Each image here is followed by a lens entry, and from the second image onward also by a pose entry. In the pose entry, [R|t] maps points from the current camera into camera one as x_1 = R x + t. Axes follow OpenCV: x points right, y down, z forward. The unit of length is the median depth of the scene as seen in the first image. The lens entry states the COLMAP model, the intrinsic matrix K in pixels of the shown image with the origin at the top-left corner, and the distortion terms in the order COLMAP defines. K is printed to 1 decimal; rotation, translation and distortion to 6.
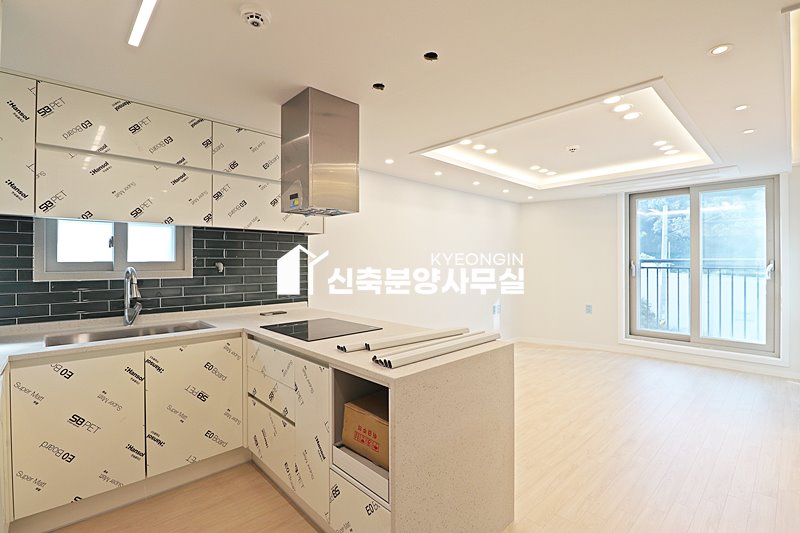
lens RADIAL K [[368.7, 0, 398.6], [0, 368.7, 262.3], [0, 0, 1]] dist [-0.004036, -0.010872]
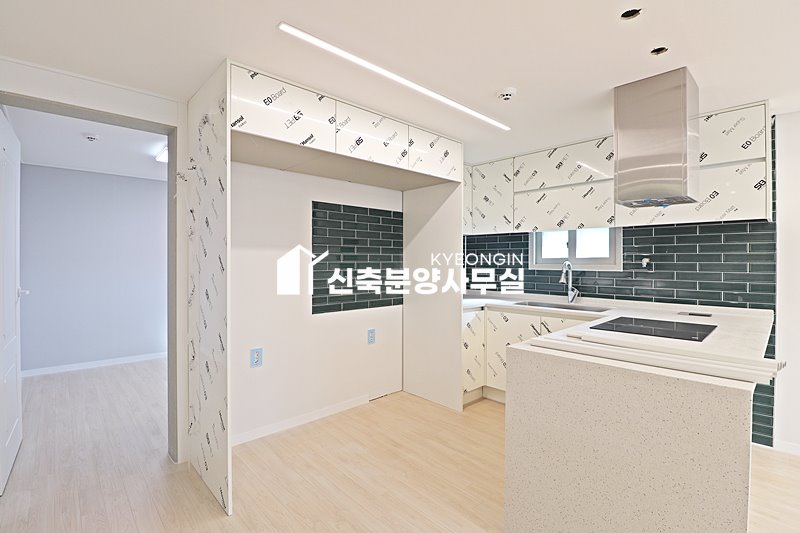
lens RADIAL K [[368.7, 0, 400.9], [0, 368.7, 263.5], [0, 0, 1]] dist [-0.004036, -0.010872]
pose [[-0.003576, 0.008764, -0.999955, 0.597589], [-0.002419, 0.999959, 0.008772, 0.008791], [0.999991, 0.002450, -0.003555, 0.307789]]
